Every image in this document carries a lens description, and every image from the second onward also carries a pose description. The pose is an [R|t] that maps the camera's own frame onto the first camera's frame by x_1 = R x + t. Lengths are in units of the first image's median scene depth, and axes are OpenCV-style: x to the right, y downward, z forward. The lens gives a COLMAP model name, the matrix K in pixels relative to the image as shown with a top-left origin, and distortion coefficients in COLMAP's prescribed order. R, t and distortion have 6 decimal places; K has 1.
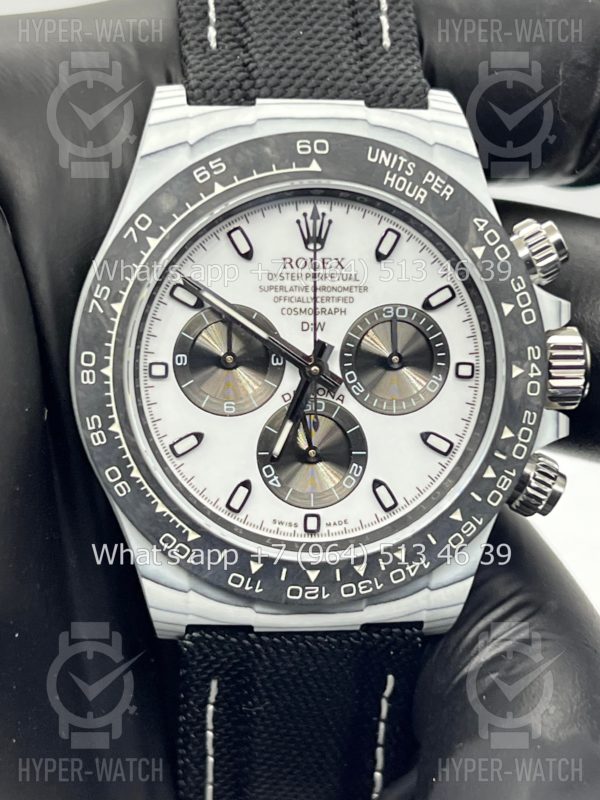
lens RADIAL K [[1910.3, 0, 304.1], [0, 1910.3, 396.8], [0, 0, 1]] dist [0.211656, 0.000000]
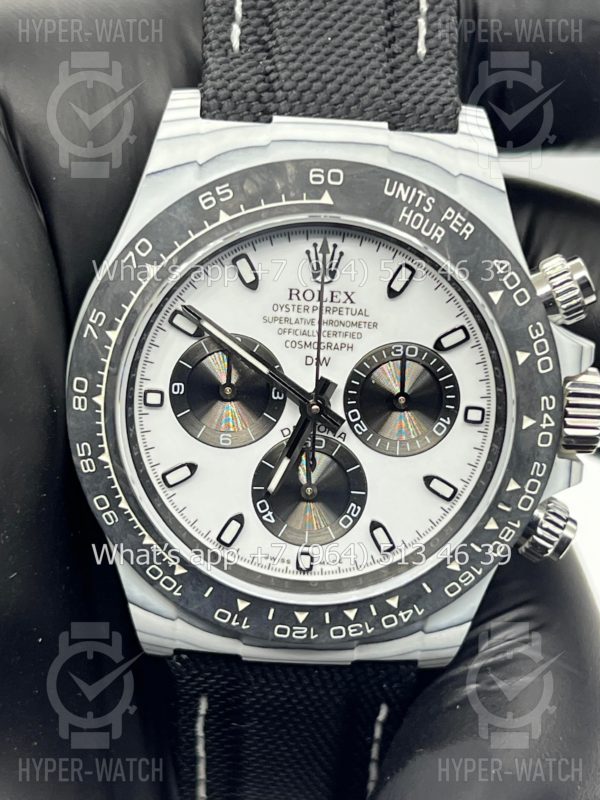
lens RADIAL K [[1910.3, 0, 304.6], [0, 1910.3, 397.0], [0, 0, 1]] dist [0.211656, 0.000000]
pose [[0.995284, 0.068482, -0.068703, 0.065160], [-0.059035, 0.989598, 0.131191, -0.144104], [0.076973, -0.126516, 0.988974, 0.051281]]
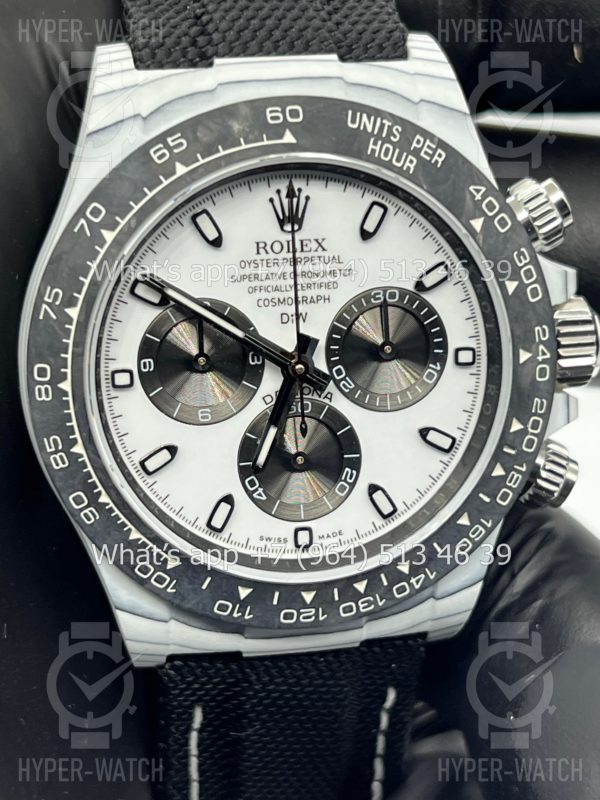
lens RADIAL K [[1910.3, 0, 292.5], [0, 1910.3, 406.2], [0, 0, 1]] dist [0.211656, 0.000000]
pose [[0.996924, -0.056159, 0.054663, -0.046430], [0.051080, 0.994608, 0.090254, -0.075980], [-0.059437, -0.087184, 0.994418, 0.118135]]
